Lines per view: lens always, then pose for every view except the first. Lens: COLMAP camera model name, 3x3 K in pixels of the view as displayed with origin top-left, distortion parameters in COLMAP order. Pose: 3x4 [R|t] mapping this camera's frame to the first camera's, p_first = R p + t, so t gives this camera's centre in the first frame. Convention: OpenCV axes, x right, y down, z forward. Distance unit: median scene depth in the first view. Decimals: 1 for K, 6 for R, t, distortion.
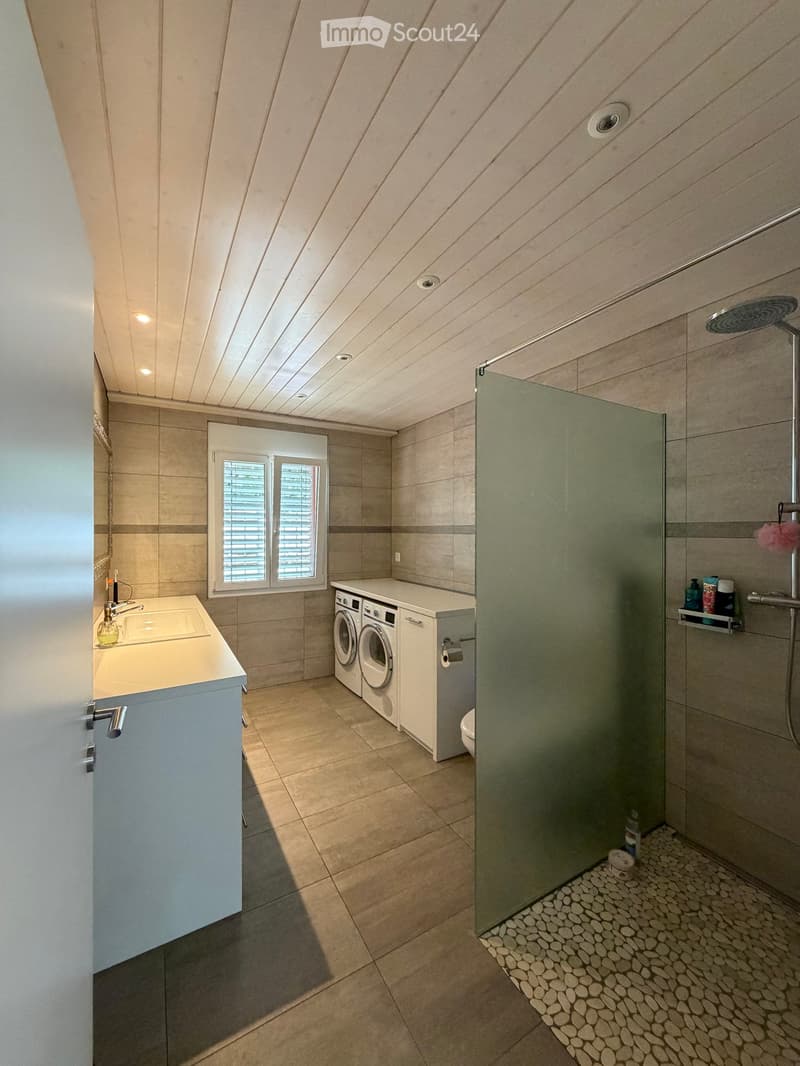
lens RADIAL K [[424.7, 0, 401.0], [0, 424.7, 530.7], [0, 0, 1]] dist [0.000271, -0.000018]
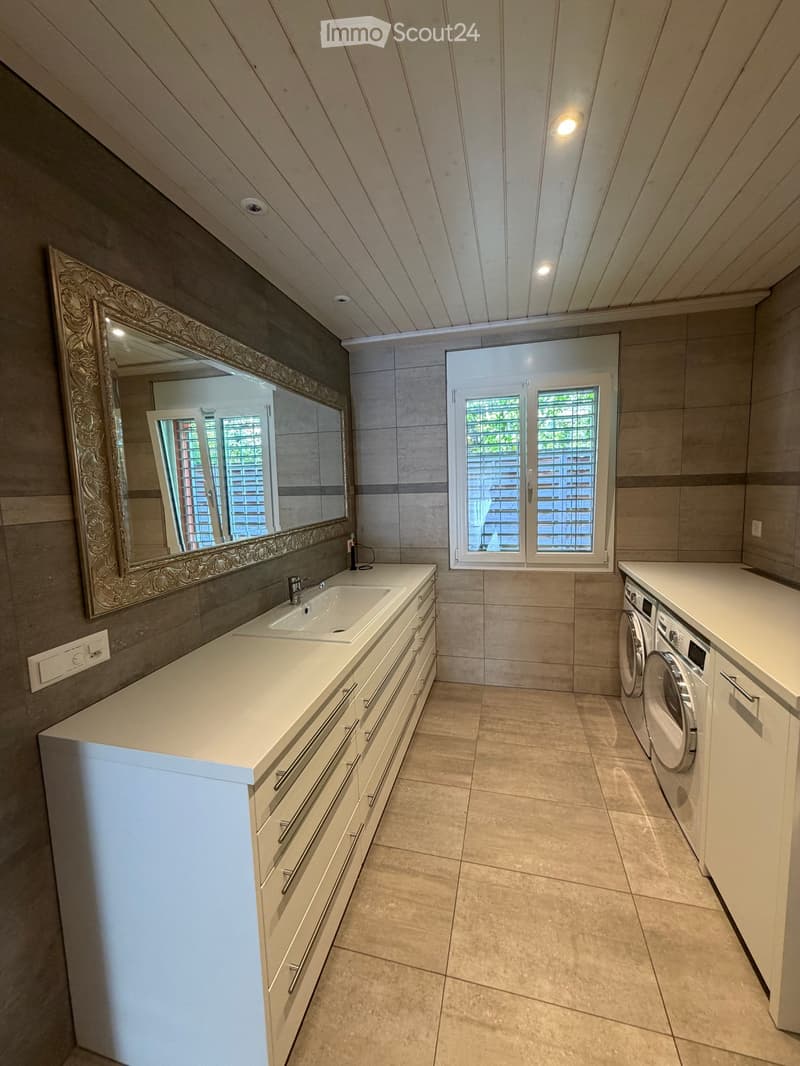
lens RADIAL K [[424.7, 0, 397.8], [0, 424.7, 531.1], [0, 0, 1]] dist [0.000271, -0.000018]
pose [[0.707764, 0.053455, -0.704424, 0.055950], [0.027629, 0.994276, 0.103209, -0.005720], [0.705909, -0.092510, 0.702236, 0.306191]]
